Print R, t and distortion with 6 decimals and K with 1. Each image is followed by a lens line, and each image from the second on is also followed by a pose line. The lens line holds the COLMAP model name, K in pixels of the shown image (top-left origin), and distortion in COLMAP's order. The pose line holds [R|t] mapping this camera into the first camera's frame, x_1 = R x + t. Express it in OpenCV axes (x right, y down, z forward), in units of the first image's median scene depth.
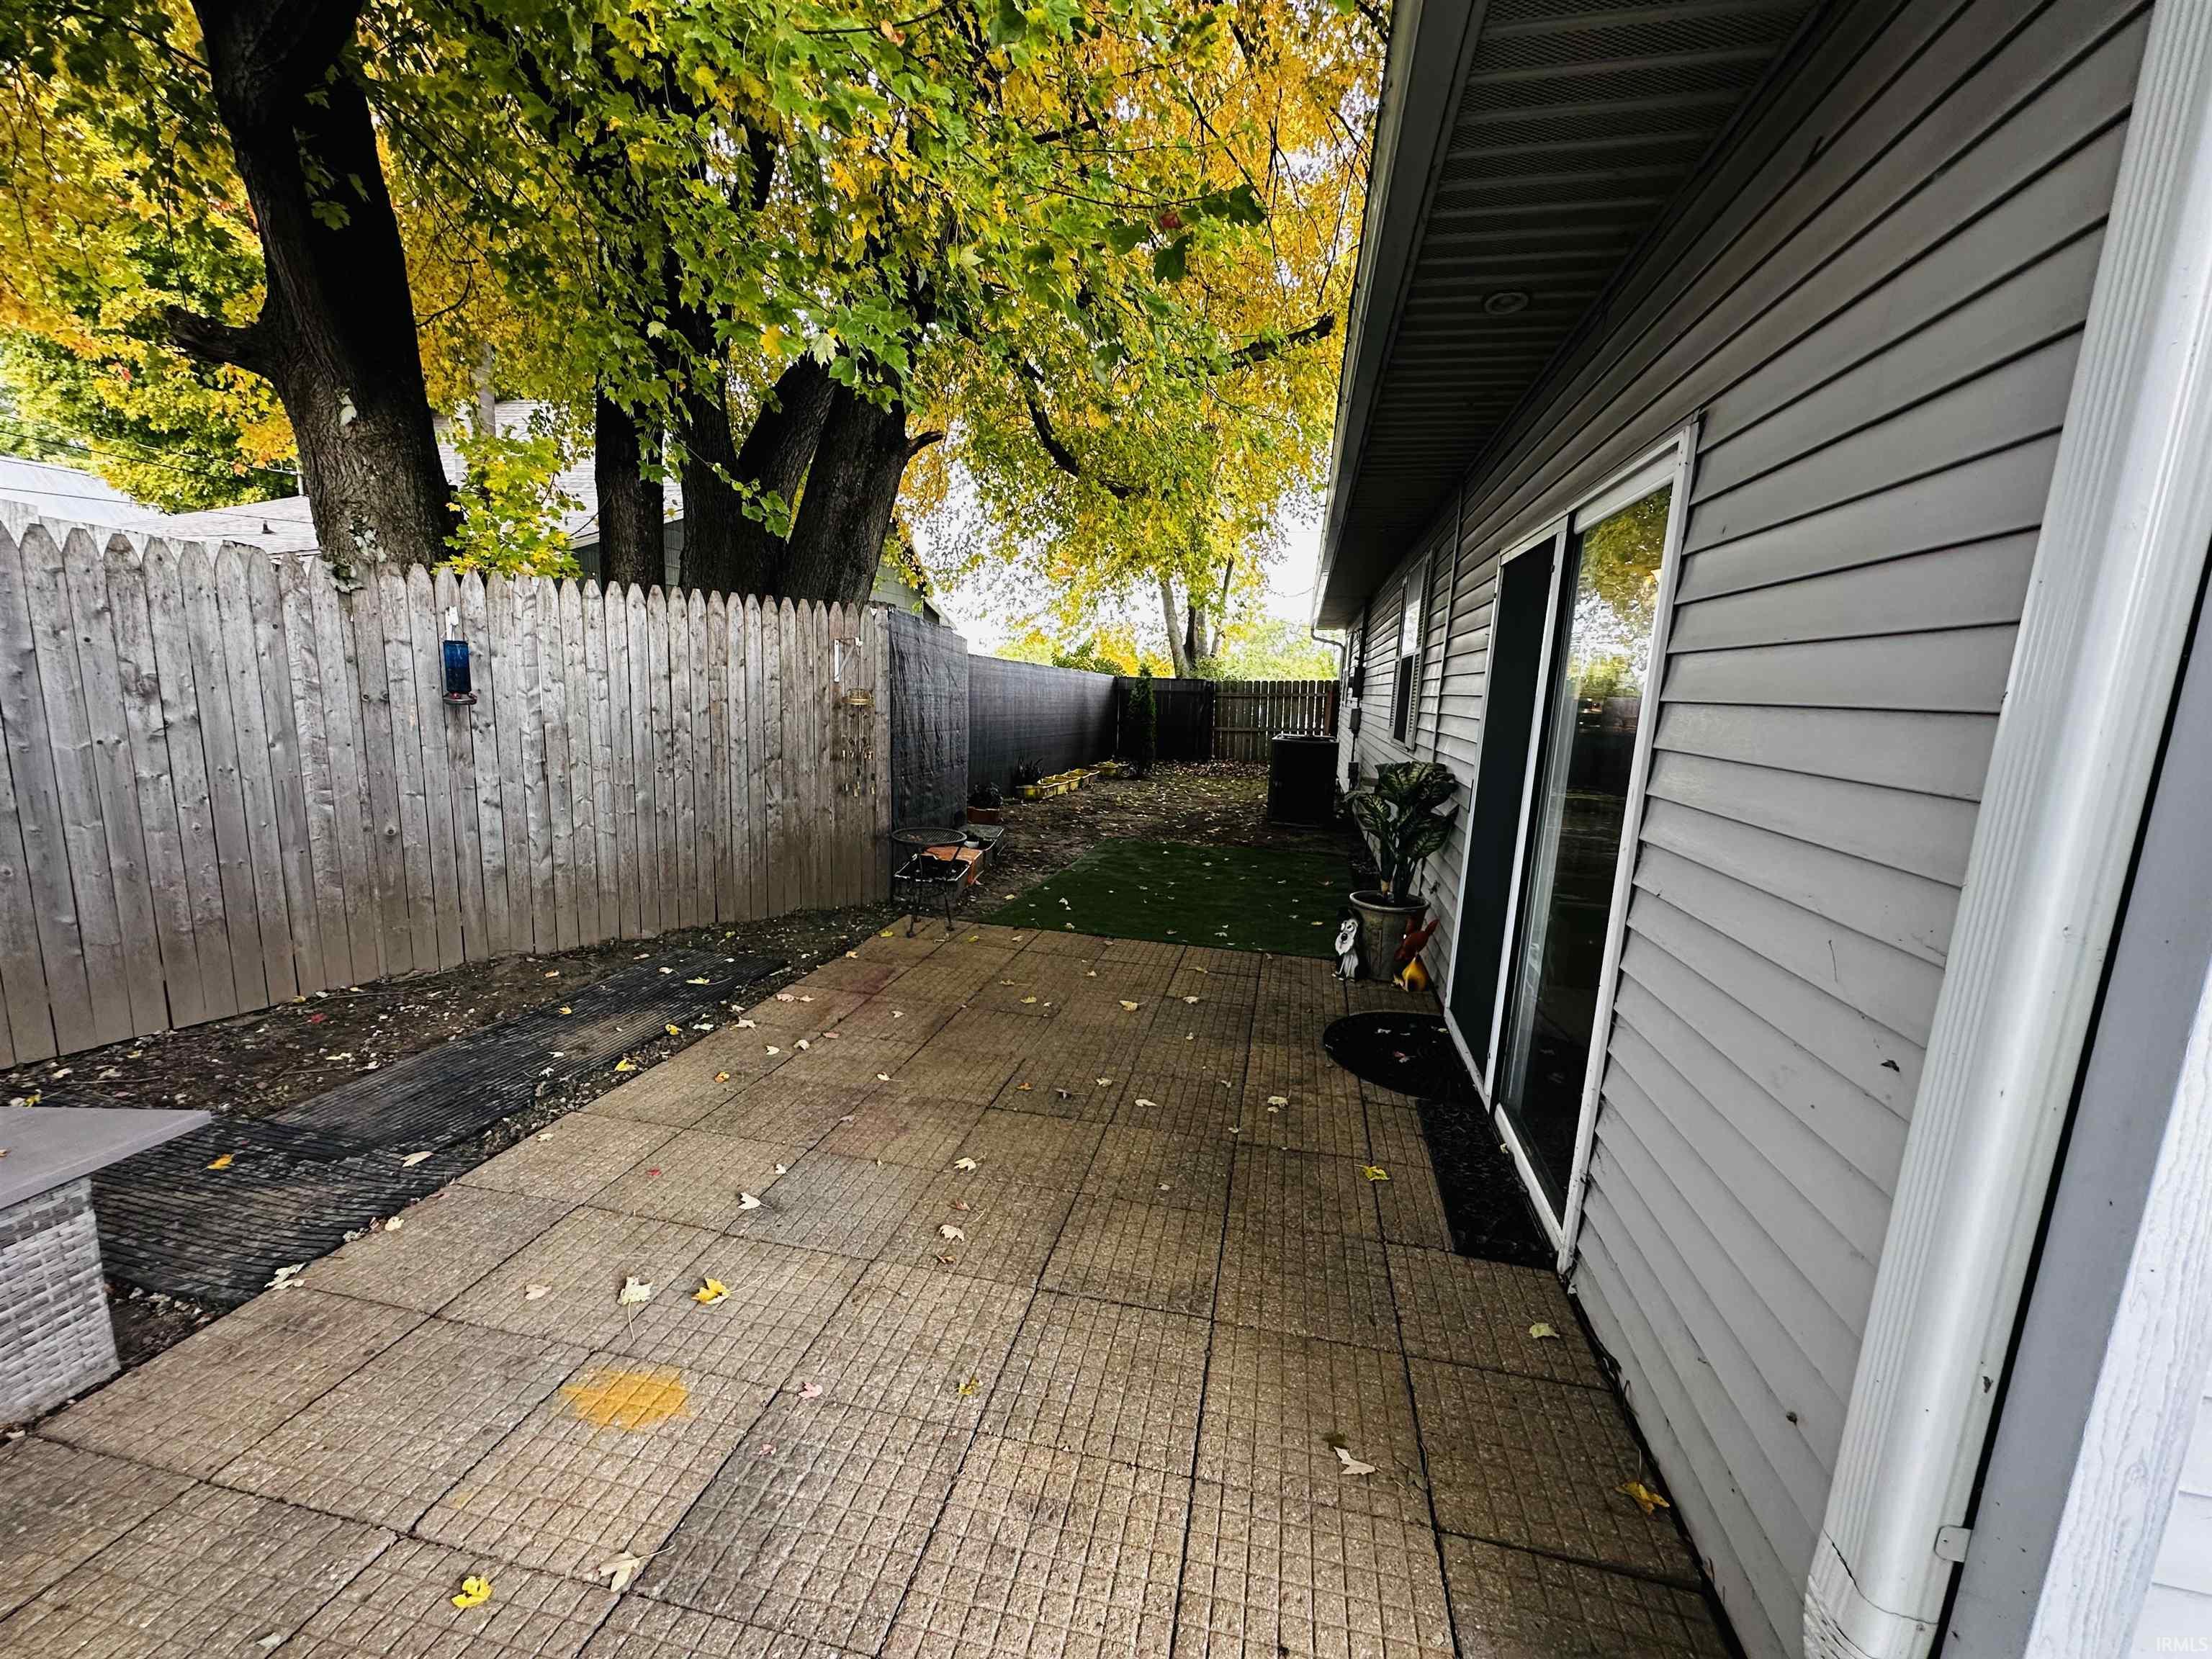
lens RADIAL K [[881.7, 0, 1109.7], [0, 881.7, 828.0], [0, 0, 1]] dist [0.000066, 0.000209]
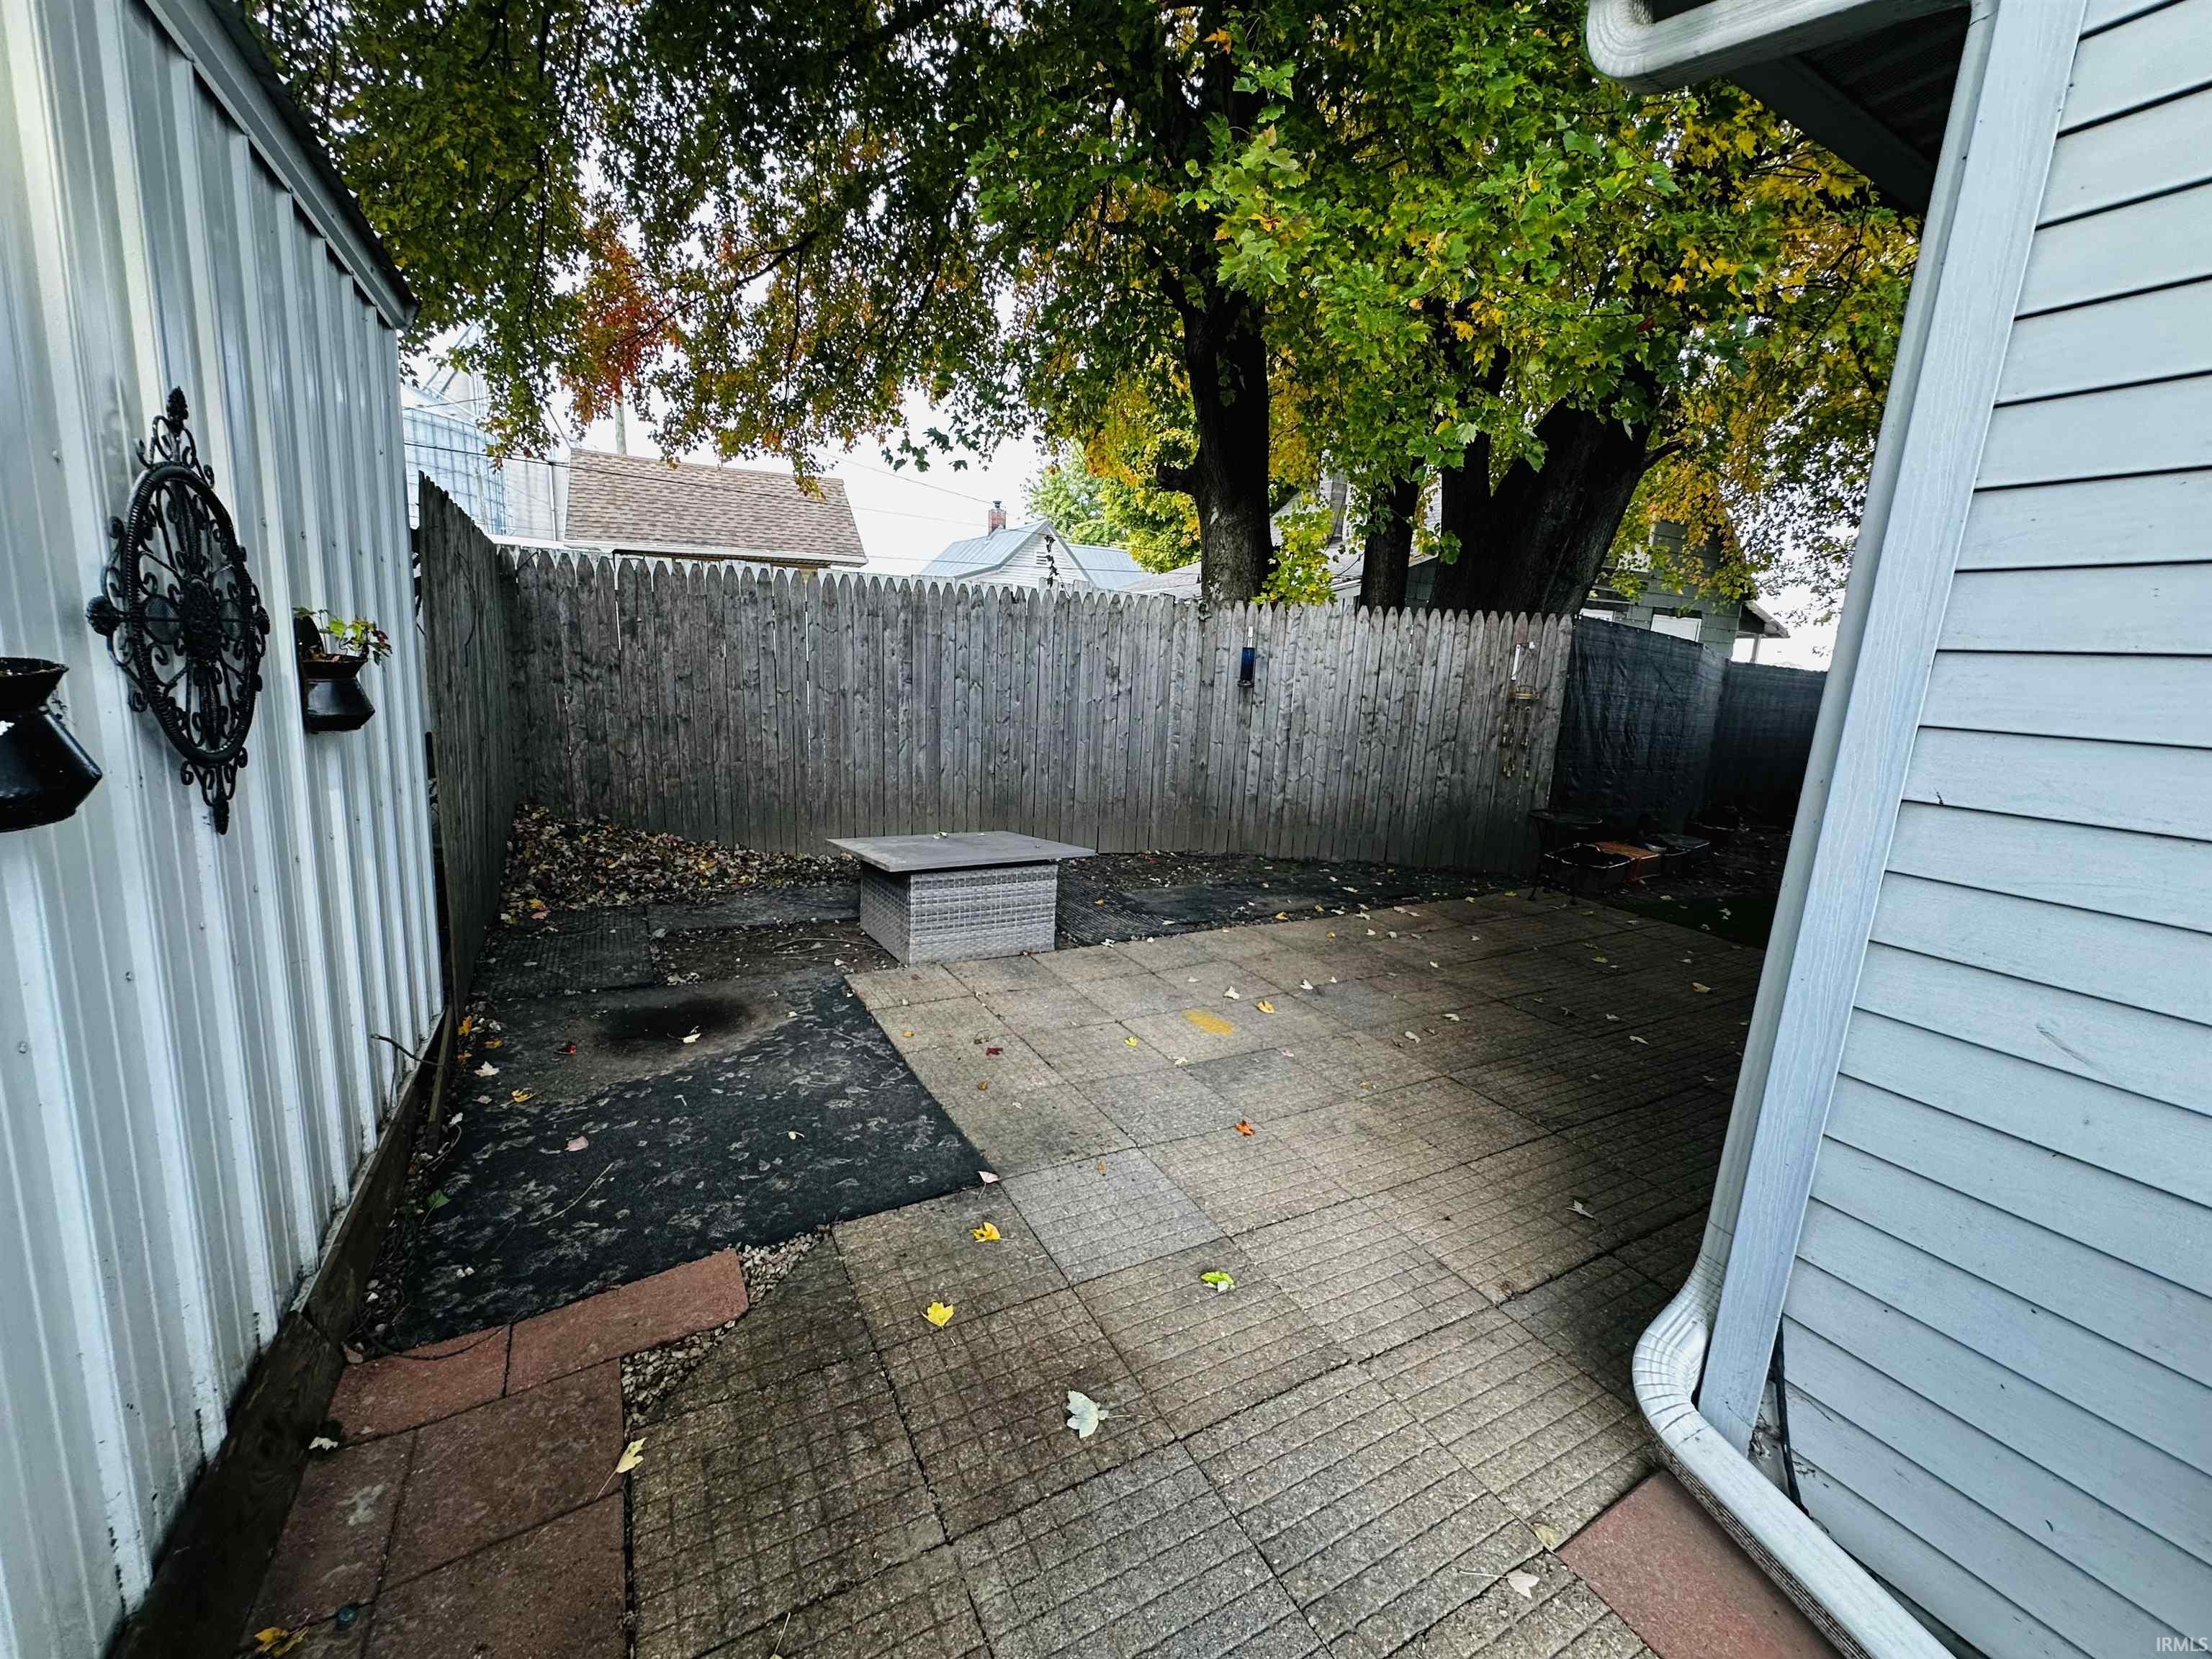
lens RADIAL K [[881.7, 0, 1109.7], [0, 881.7, 828.0], [0, 0, 1]] dist [0.000066, 0.000209]
pose [[0.658971, 0.135910, -0.739787, 0.309578], [-0.148072, 0.987734, 0.049565, 0.067400], [0.737449, 0.076880, 0.671013, -0.228167]]
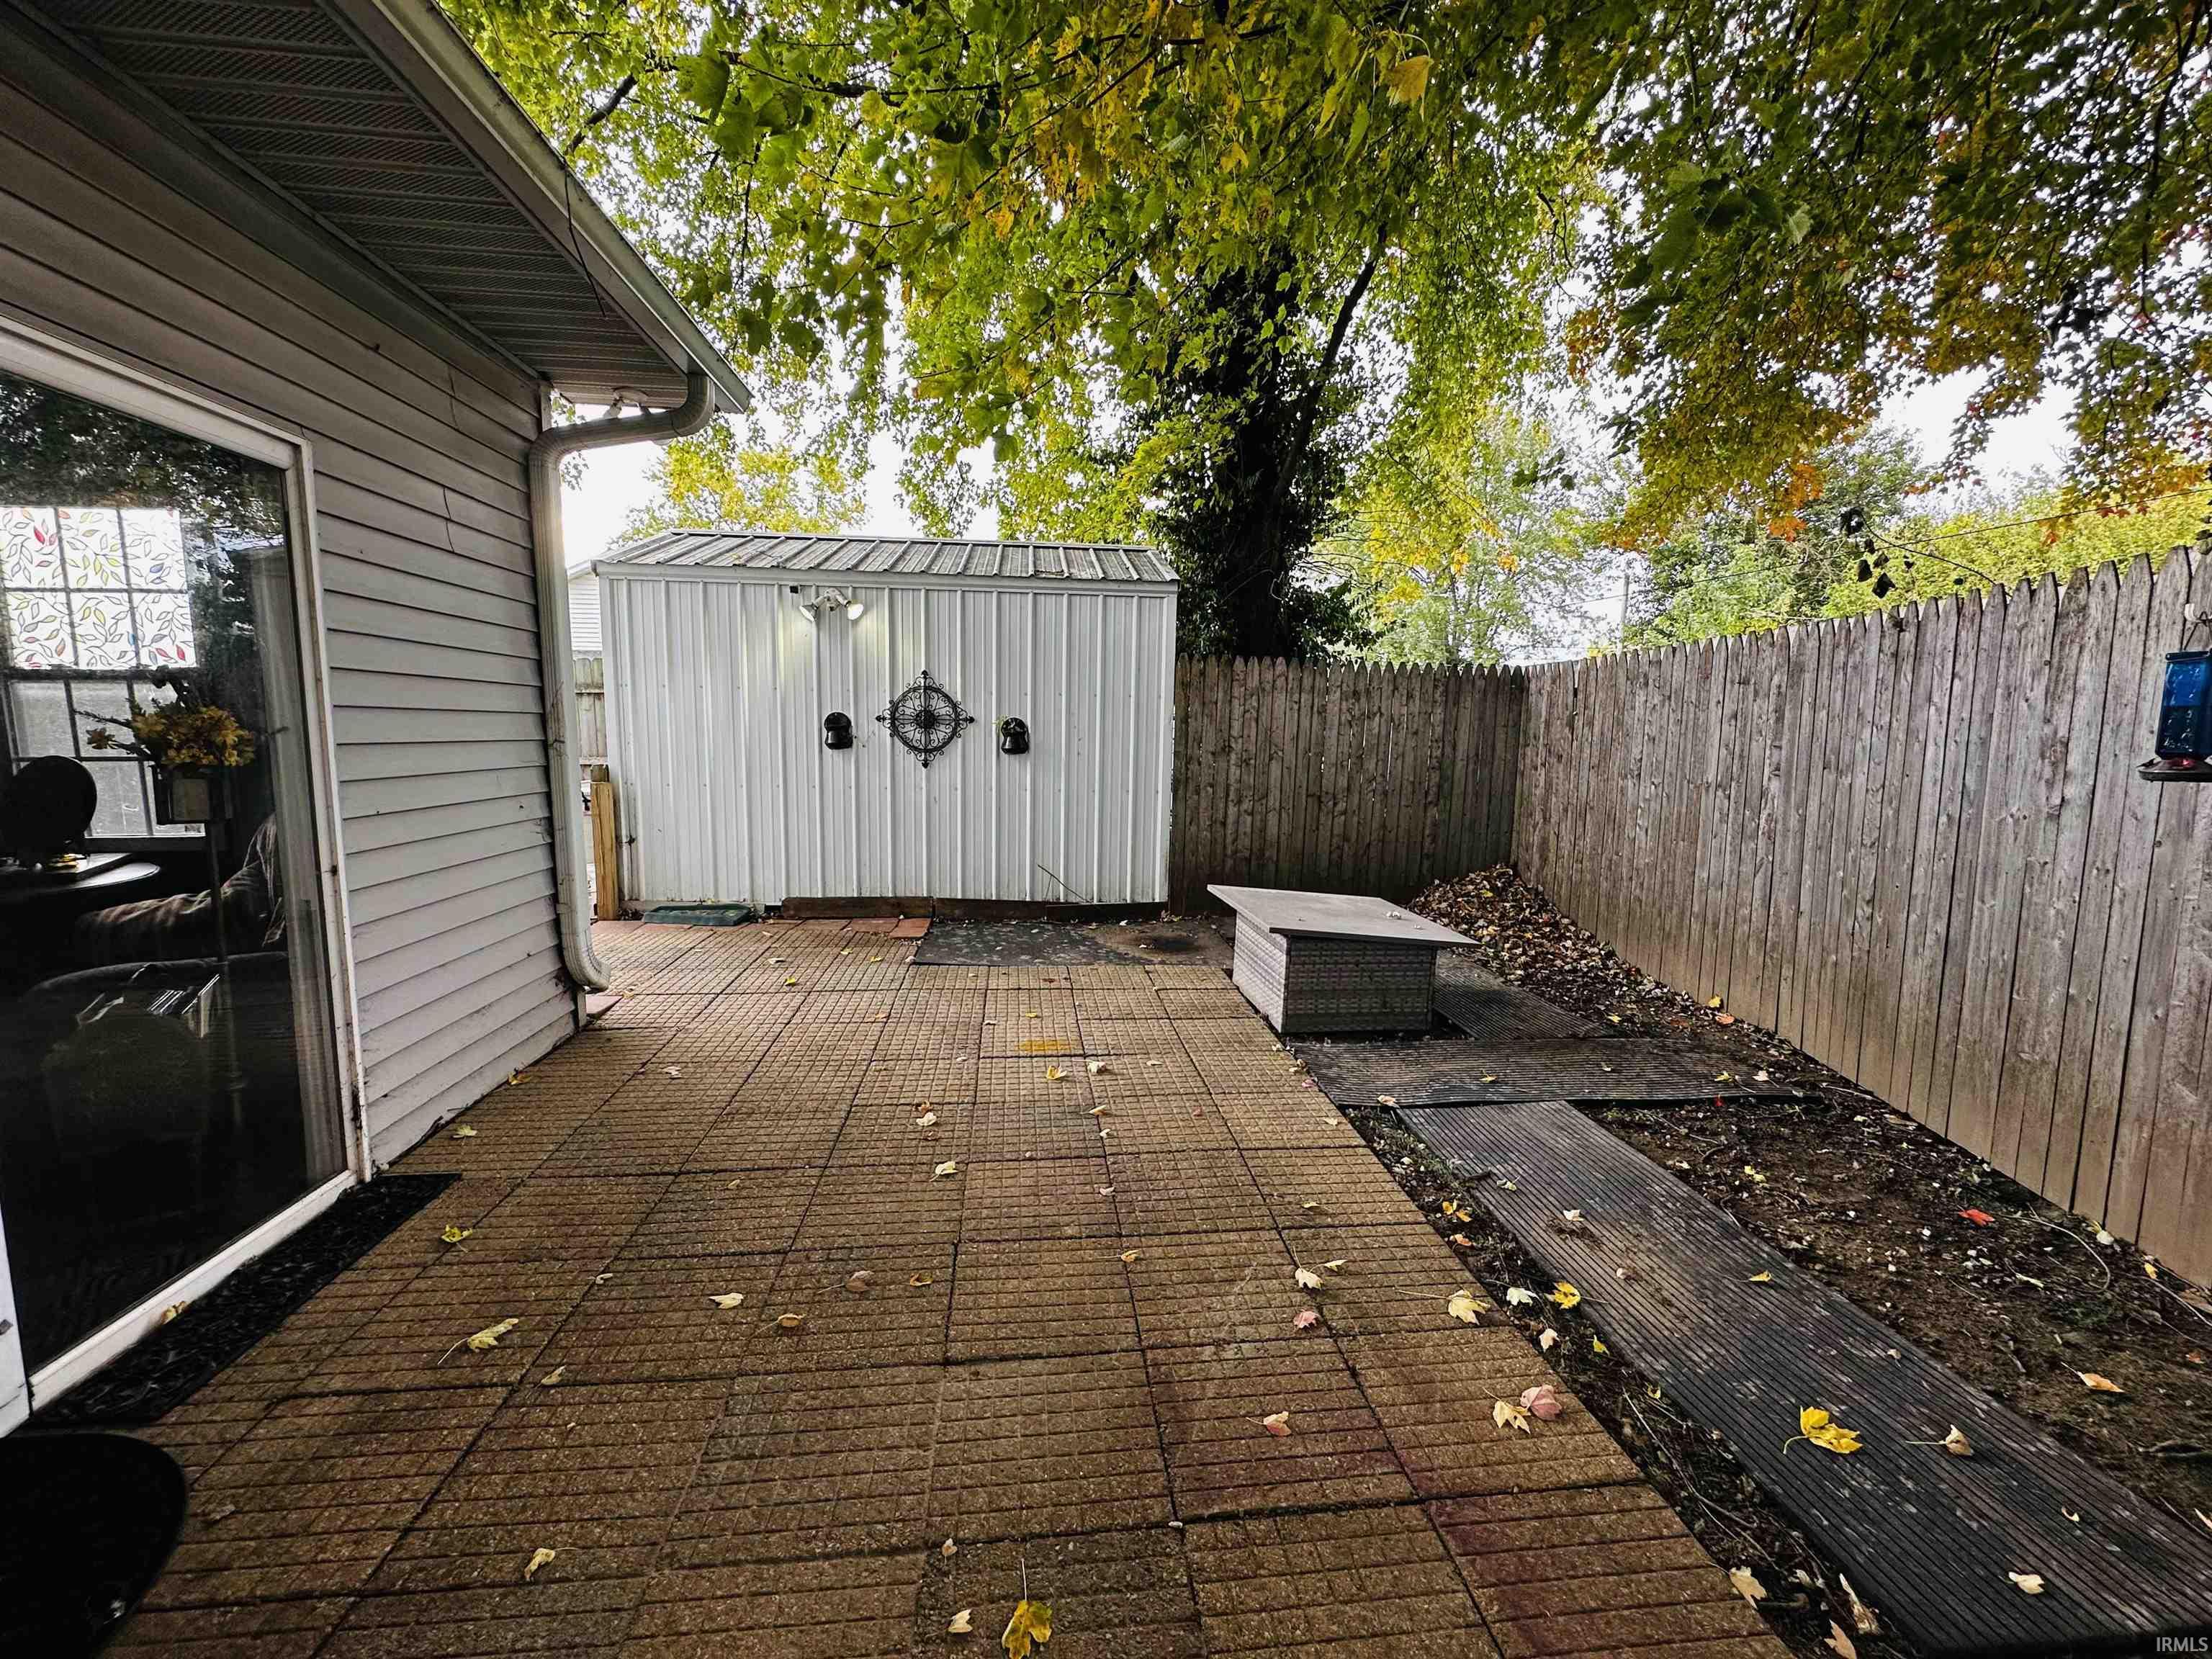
lens RADIAL K [[881.7, 0, 1109.7], [0, 881.7, 828.0], [0, 0, 1]] dist [0.000066, 0.000209]
pose [[-0.949303, -0.019550, -0.313753, -0.013532], [-0.102615, 0.962666, 0.250490, -0.172105], [0.297142, 0.269987, -0.915868, 1.246457]]
